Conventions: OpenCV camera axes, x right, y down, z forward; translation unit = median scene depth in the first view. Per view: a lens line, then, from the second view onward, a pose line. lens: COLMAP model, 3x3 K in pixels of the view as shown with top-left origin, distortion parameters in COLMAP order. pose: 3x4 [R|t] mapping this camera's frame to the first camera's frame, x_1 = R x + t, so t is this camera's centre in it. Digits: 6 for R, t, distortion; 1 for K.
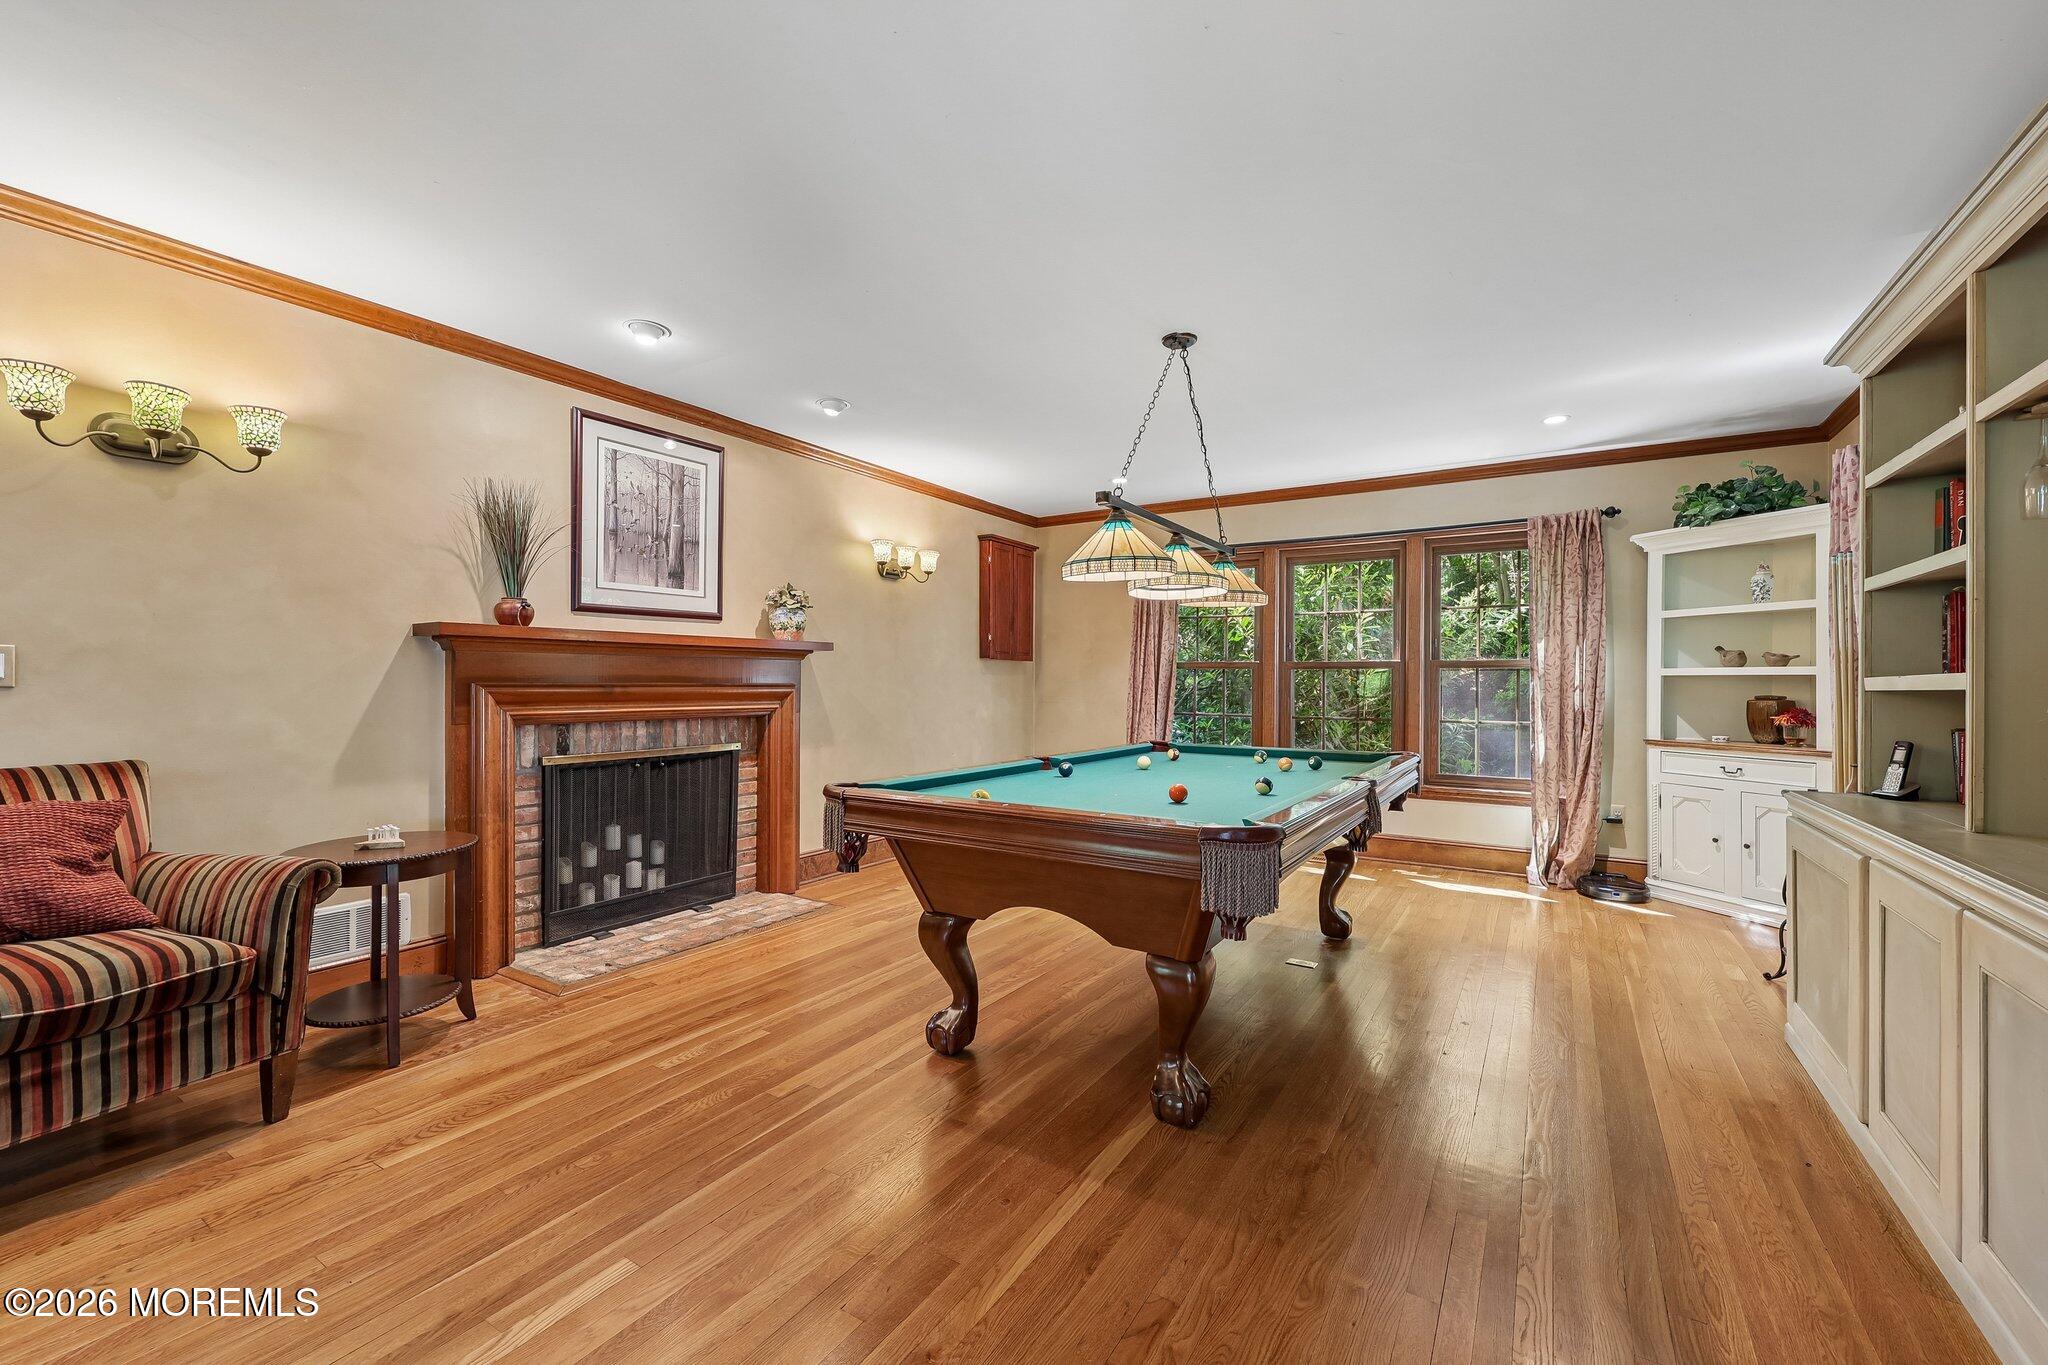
lens RADIAL K [[835.6, 0, 1023.9], [0, 835.6, 681.1], [0, 0, 1]] dist [0.001096, -0.000114]
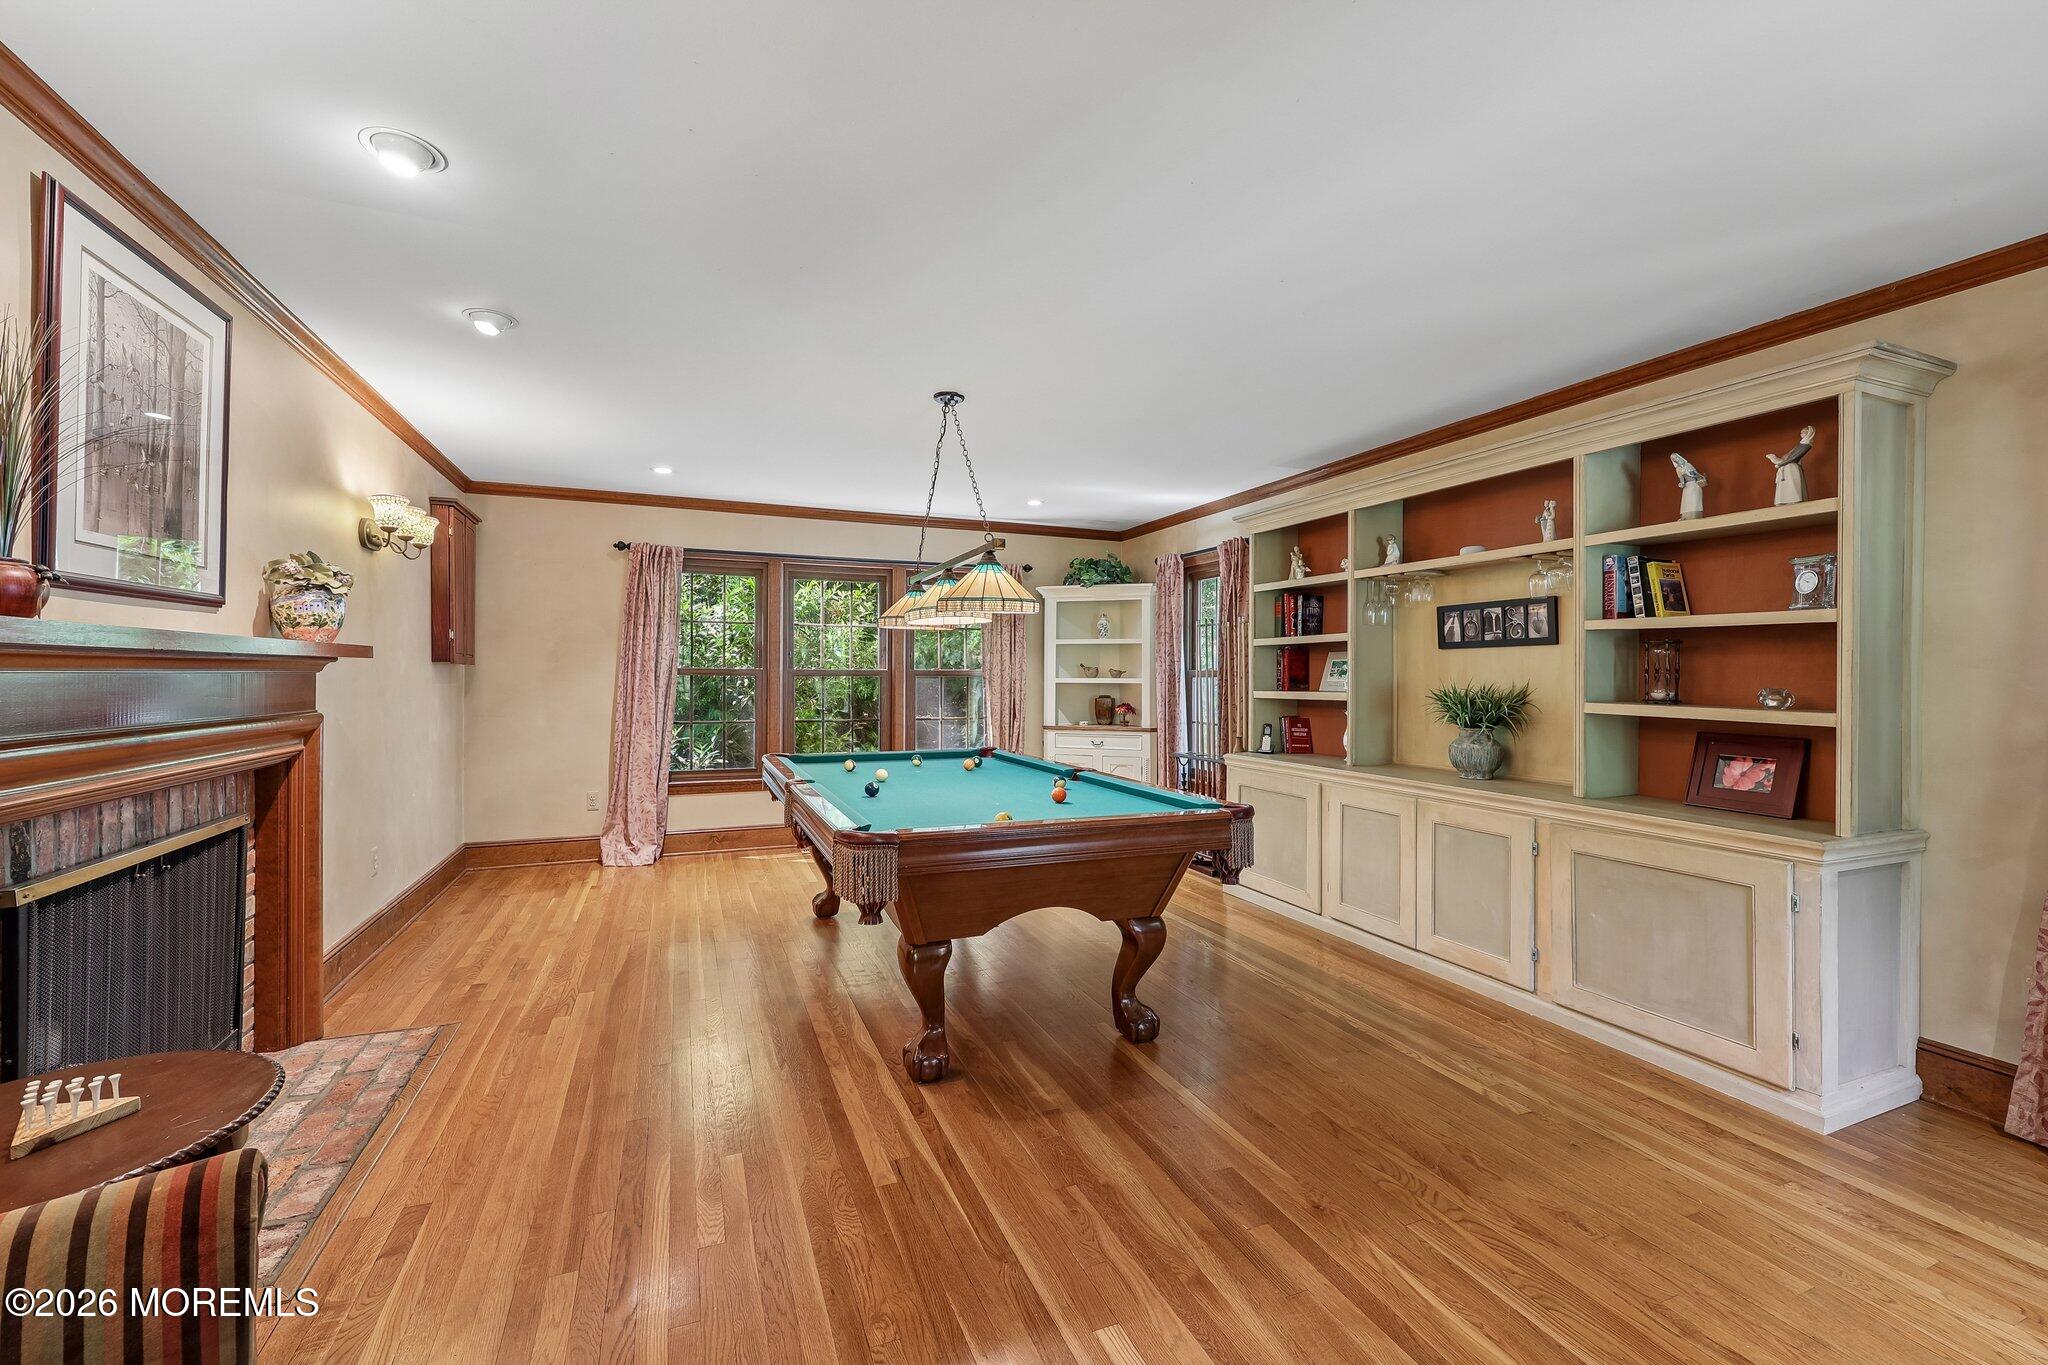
lens RADIAL K [[835.6, 0, 1016.7], [0, 835.6, 677.7], [0, 0, 1]] dist [0.001096, -0.000114]
pose [[0.577598, -0.005528, 0.816303, -0.569939], [-0.001848, 0.999966, 0.008080, -0.032275], [-0.816319, -0.006176, 0.577568, 0.226176]]
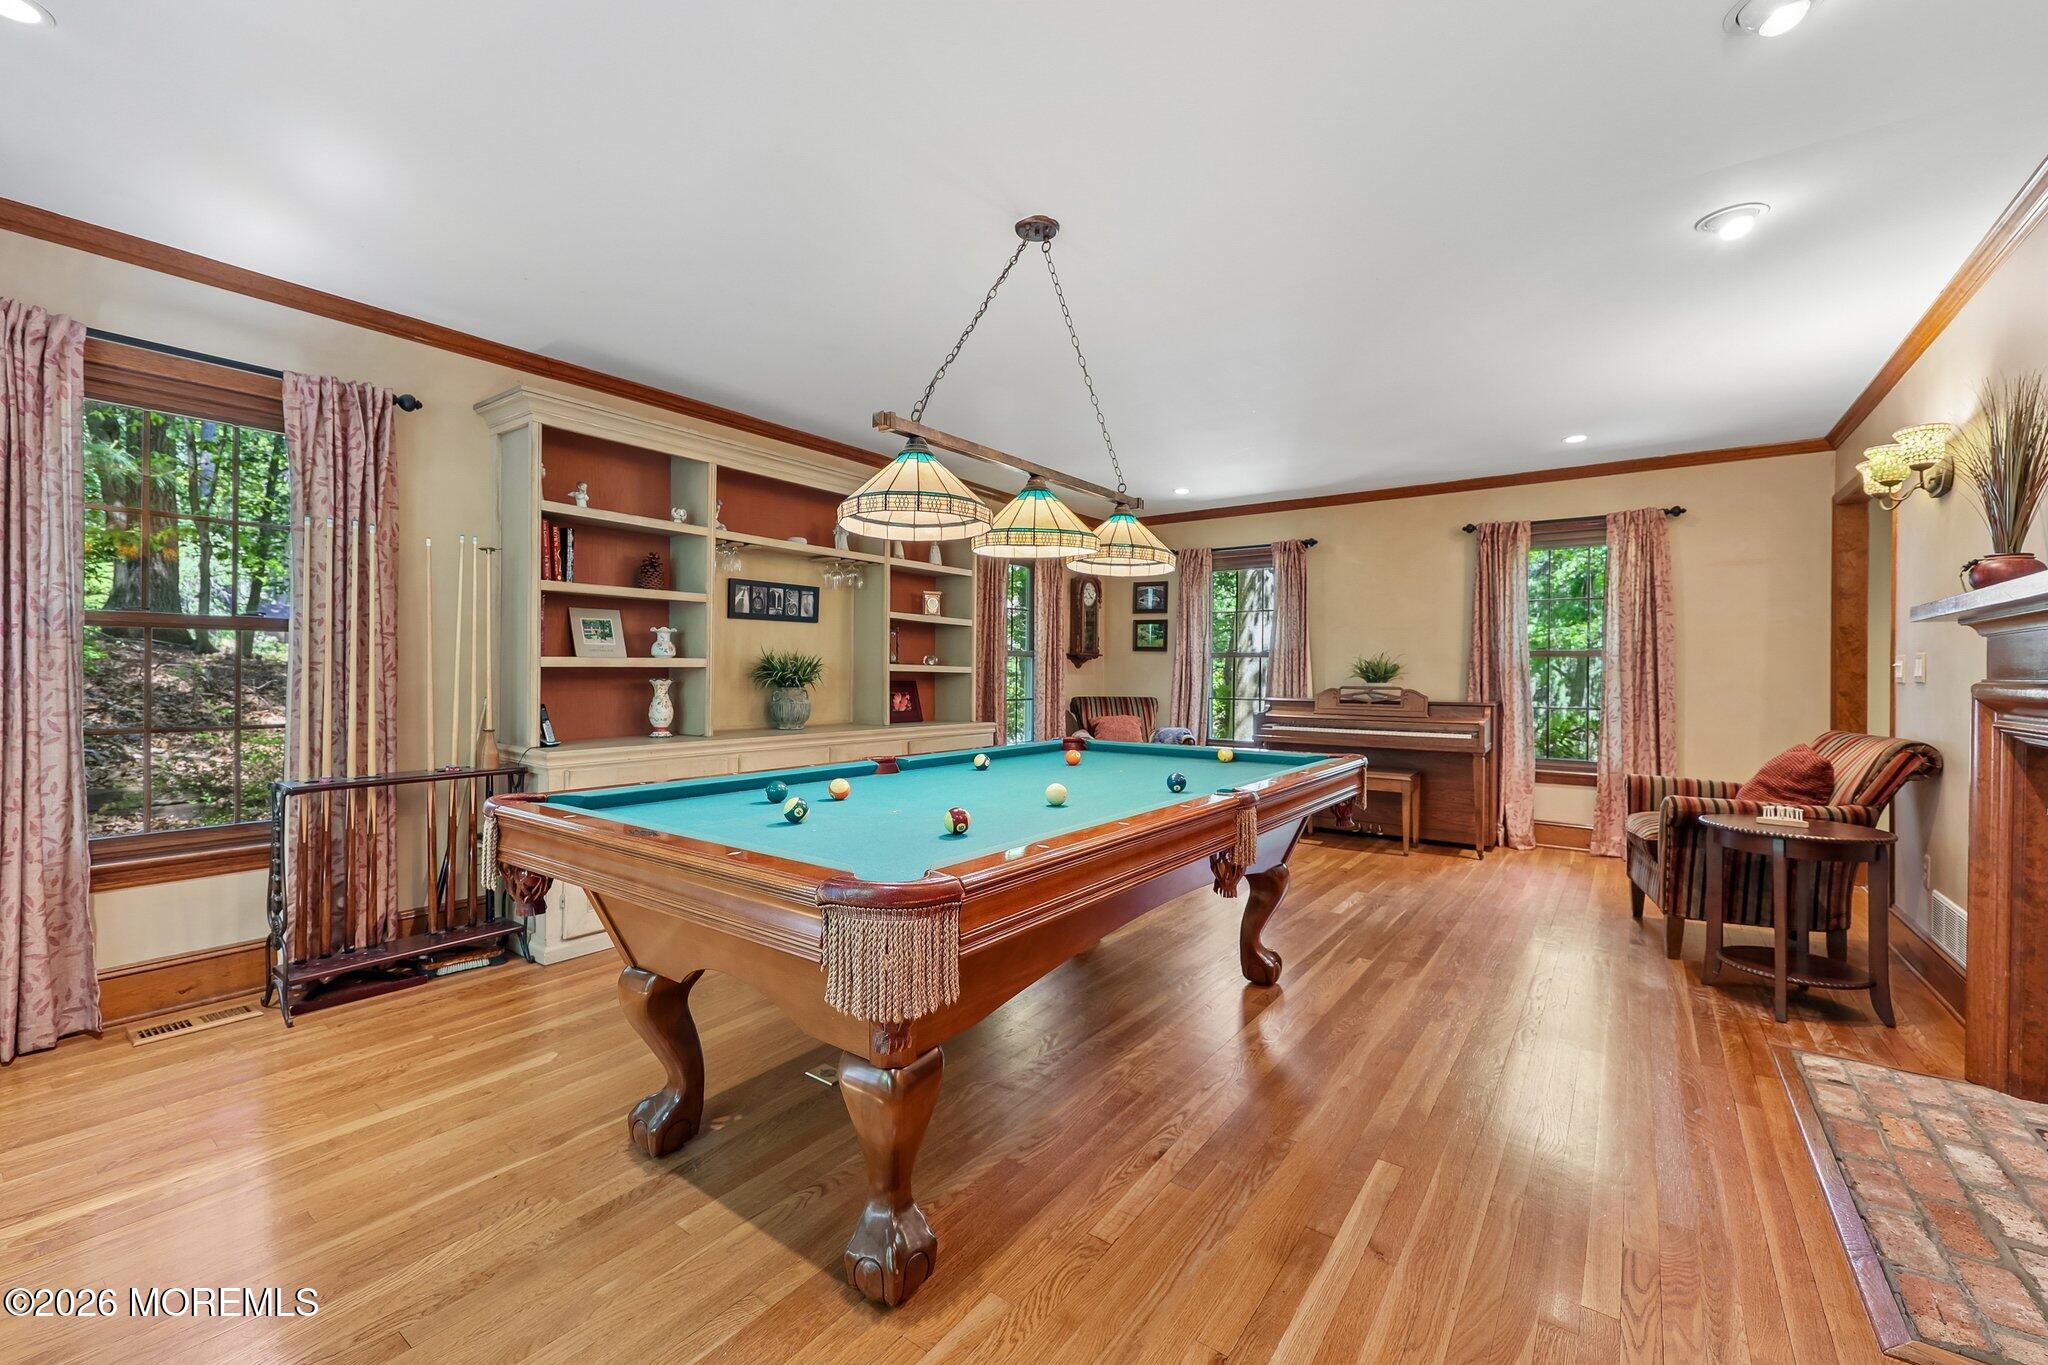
lens RADIAL K [[835.6, 0, 1028.8], [0, 835.6, 669.8], [0, 0, 1]] dist [0.001096, -0.000114]
pose [[-0.998168, -0.013688, 0.058932, 0.118662], [-0.013934, 0.999896, -0.003769, 0.007287], [-0.058874, -0.004583, -0.998255, 1.483819]]
